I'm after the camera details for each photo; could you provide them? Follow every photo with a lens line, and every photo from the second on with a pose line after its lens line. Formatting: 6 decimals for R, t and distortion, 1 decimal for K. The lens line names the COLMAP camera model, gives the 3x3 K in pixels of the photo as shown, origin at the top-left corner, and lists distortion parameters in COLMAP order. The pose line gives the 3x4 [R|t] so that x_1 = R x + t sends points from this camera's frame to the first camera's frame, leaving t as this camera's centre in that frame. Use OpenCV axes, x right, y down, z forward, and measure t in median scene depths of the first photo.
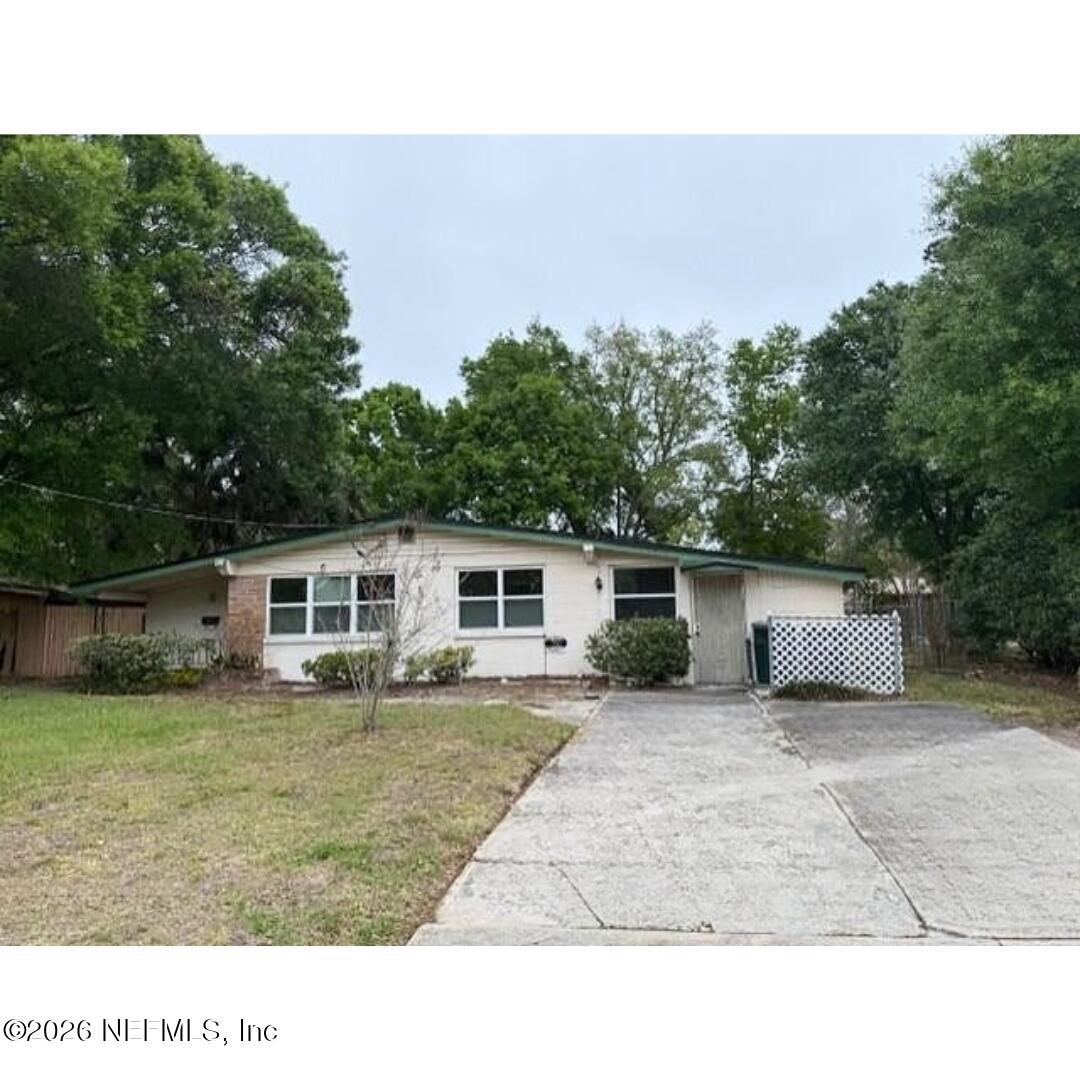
lens RADIAL K [[573.8, 0, 590.0], [0, 573.8, 572.3], [0, 0, 1]] dist [0.048741, -0.000641]
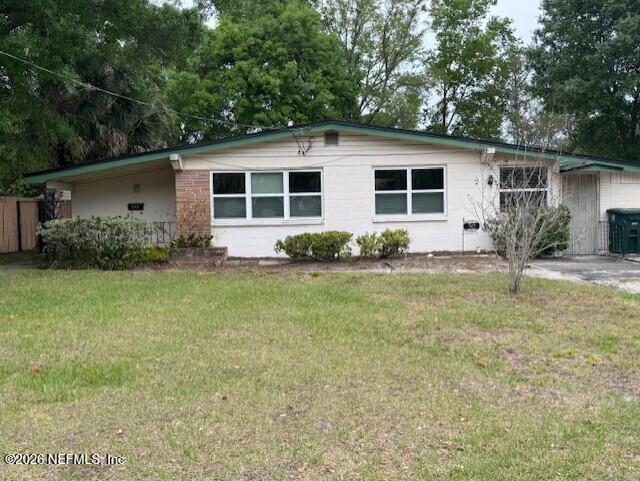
lens RADIAL K [[454.4, 0, 340.1], [0, 454.4, 237.8], [0, 0, 1]] dist [0.045818, -0.075633]
pose [[0.986209, -0.007812, 0.165319, -0.465871], [-0.013934, 0.991420, 0.129974, 0.018471], [-0.164916, -0.130485, 0.977638, 0.038759]]
